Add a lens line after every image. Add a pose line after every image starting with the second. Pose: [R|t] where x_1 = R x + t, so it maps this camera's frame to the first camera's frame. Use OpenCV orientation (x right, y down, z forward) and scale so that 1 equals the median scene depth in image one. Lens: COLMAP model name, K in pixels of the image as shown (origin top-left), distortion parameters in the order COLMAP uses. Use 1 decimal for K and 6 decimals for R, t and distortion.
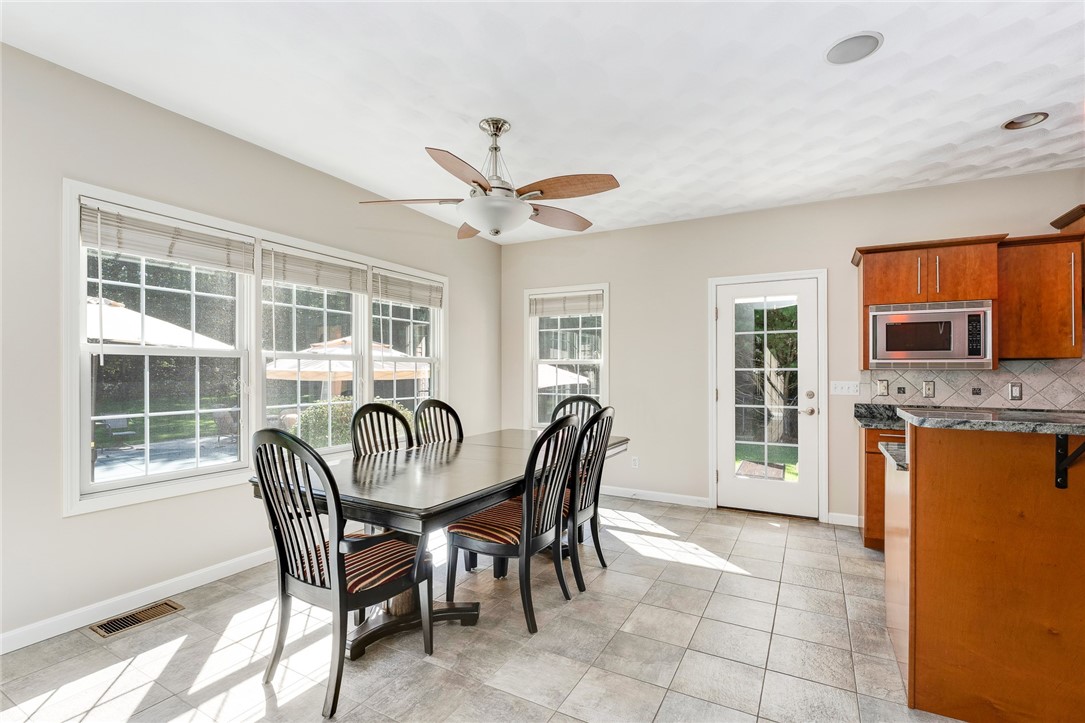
lens RADIAL K [[493.2, 0, 541.8], [0, 493.2, 367.0], [0, 0, 1]] dist [-0.004343, -0.000479]
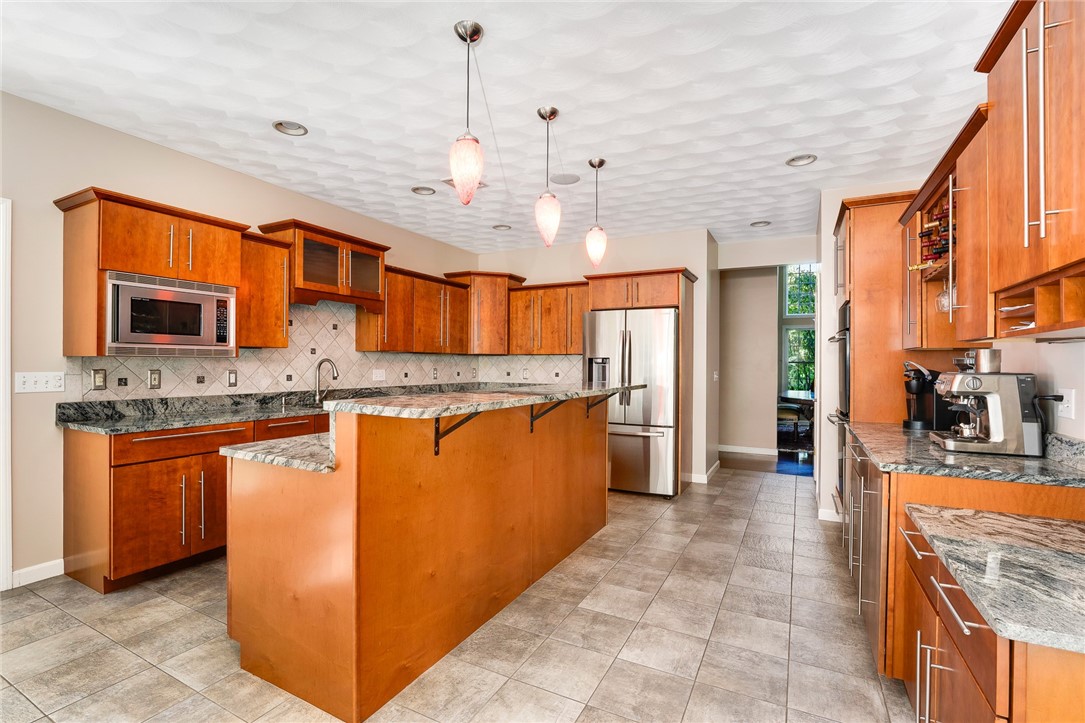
lens RADIAL K [[493.2, 0, 539.9], [0, 493.2, 365.0], [0, 0, 1]] dist [-0.004343, -0.000479]
pose [[0.002099, -0.008621, 0.999961, -0.084931], [-0.014997, 0.999850, 0.008651, 0.003079], [-0.999885, -0.015015, 0.001970, 0.362402]]
